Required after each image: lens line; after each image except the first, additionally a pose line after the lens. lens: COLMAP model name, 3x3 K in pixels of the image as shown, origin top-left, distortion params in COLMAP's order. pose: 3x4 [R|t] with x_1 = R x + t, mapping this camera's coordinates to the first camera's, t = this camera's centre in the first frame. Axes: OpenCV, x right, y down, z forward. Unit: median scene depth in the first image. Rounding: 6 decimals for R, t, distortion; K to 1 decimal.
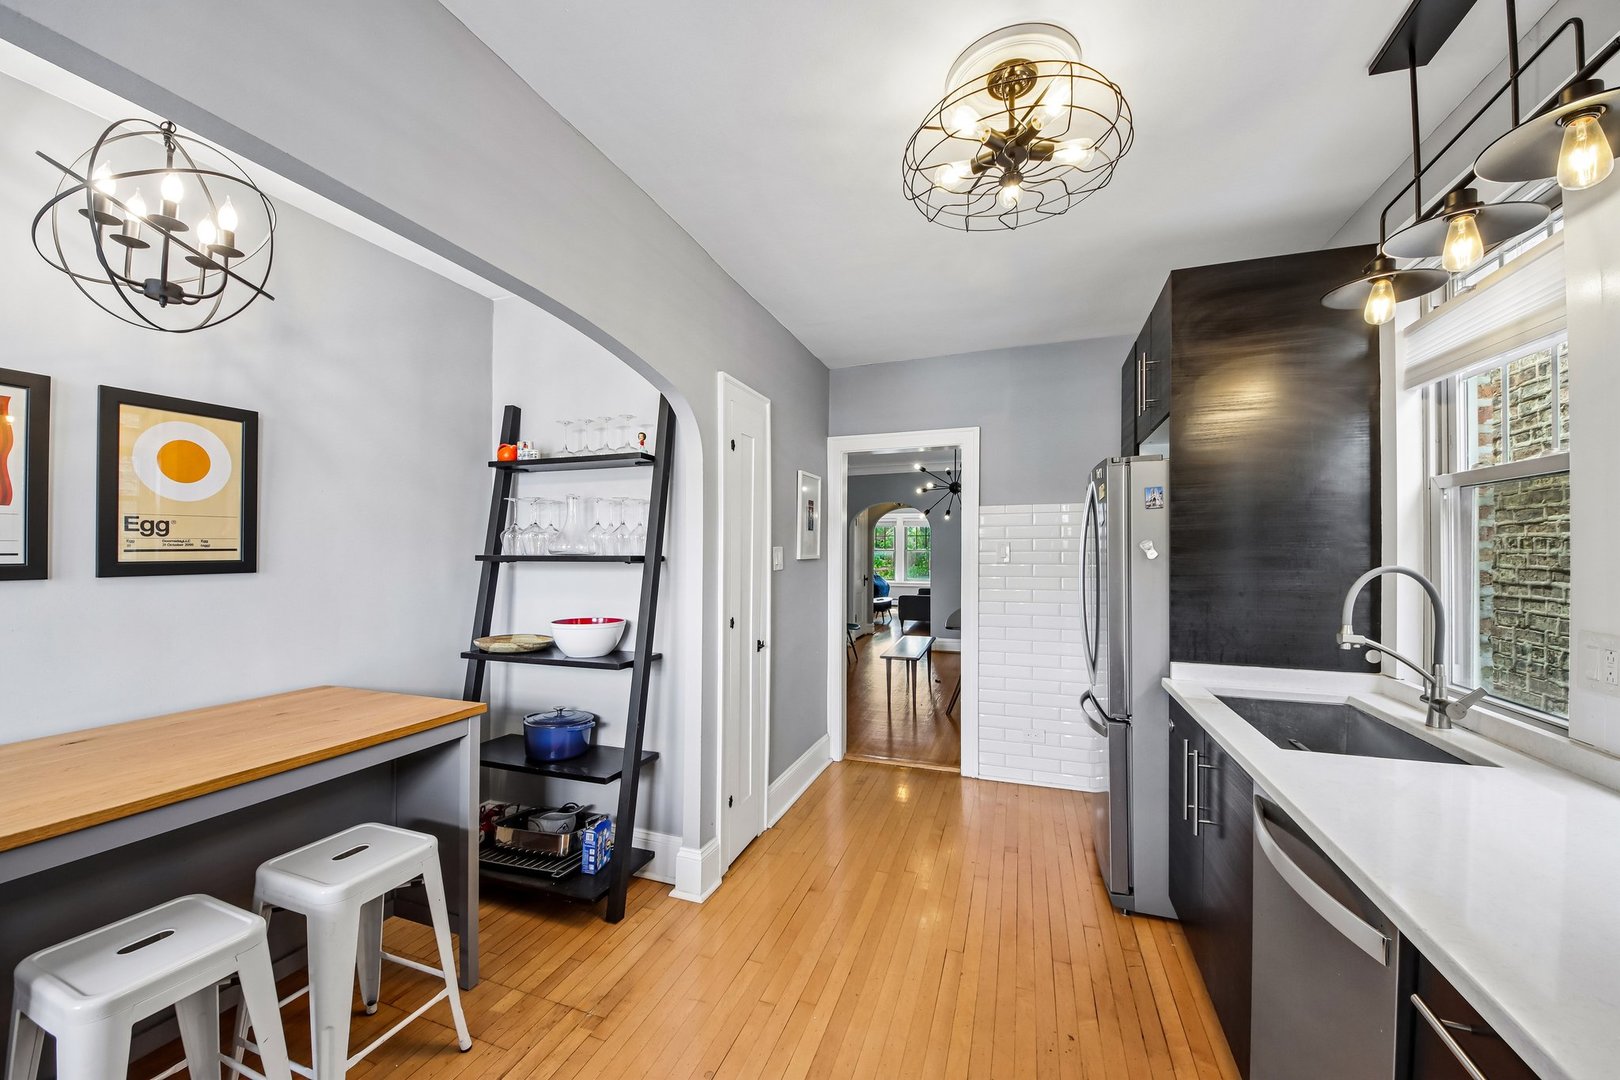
lens RADIAL K [[600.4, 0, 806.6], [0, 600.4, 539.9], [0, 0, 1]] dist [-0.000971, -0.006899]
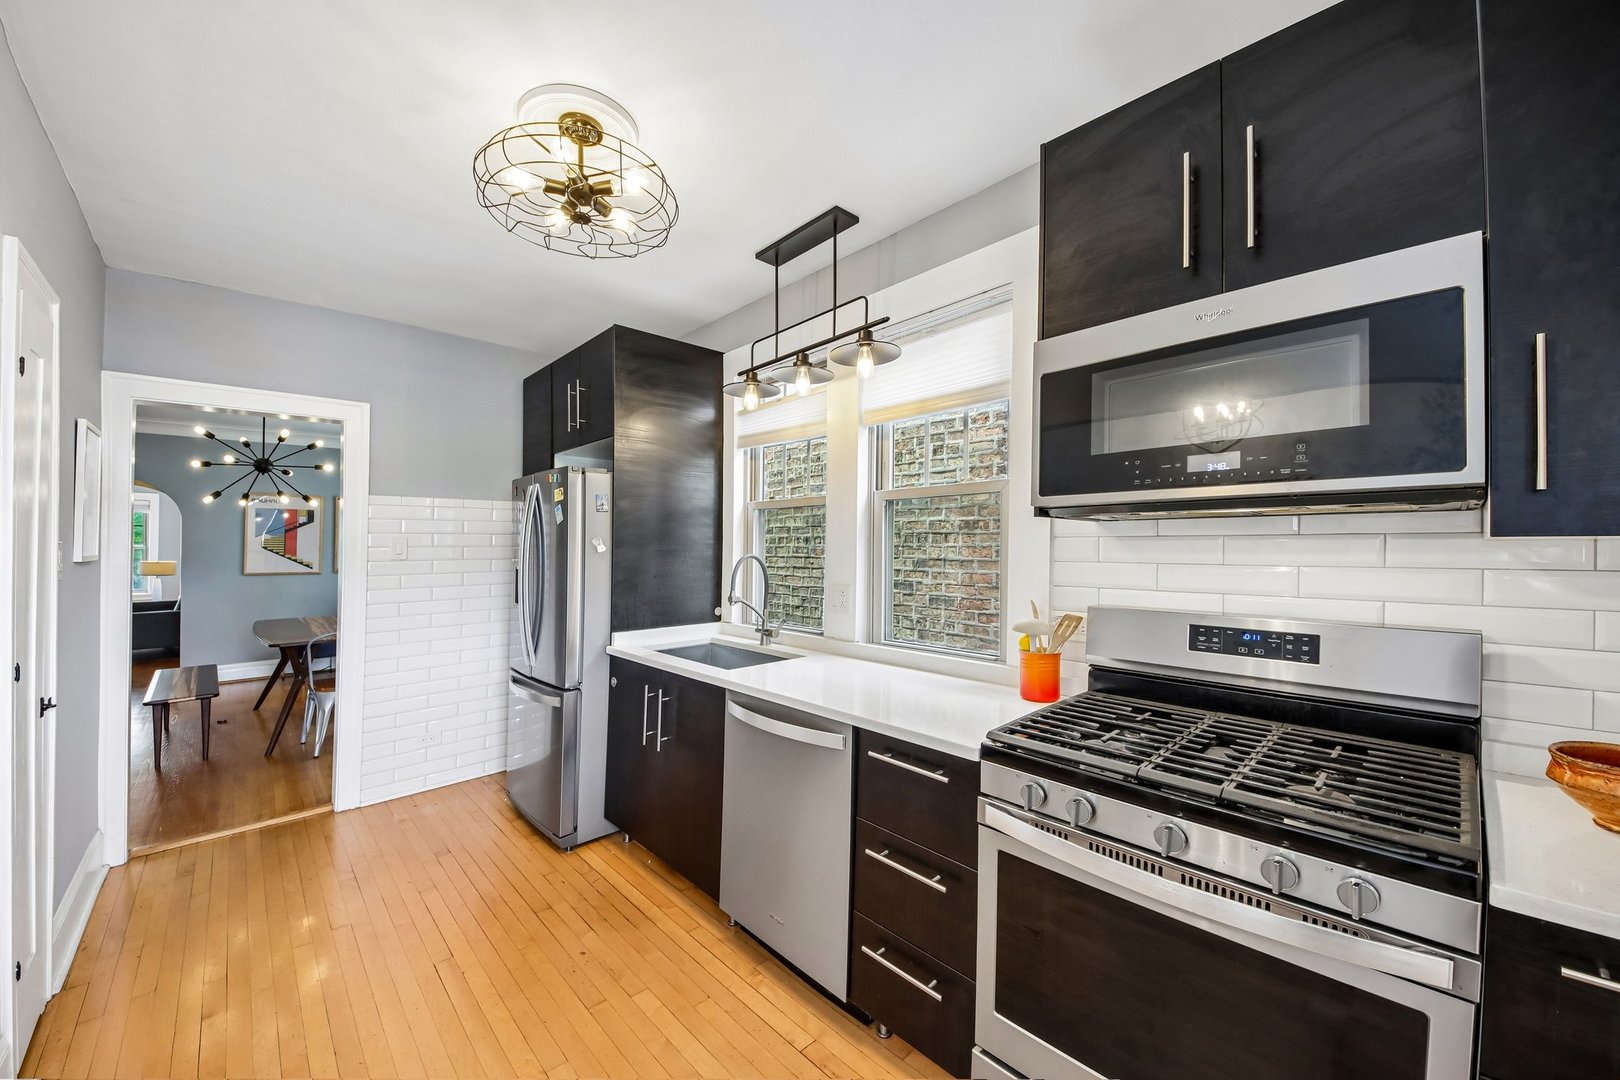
lens RADIAL K [[600.4, 0, 806.2], [0, 600.4, 555.1], [0, 0, 1]] dist [-0.000971, -0.006899]
pose [[0.435684, -0.017121, 0.899937, -0.349576], [-0.013143, 0.999591, 0.025380, 0.000169], [-0.900004, -0.022885, 0.435281, 0.074433]]
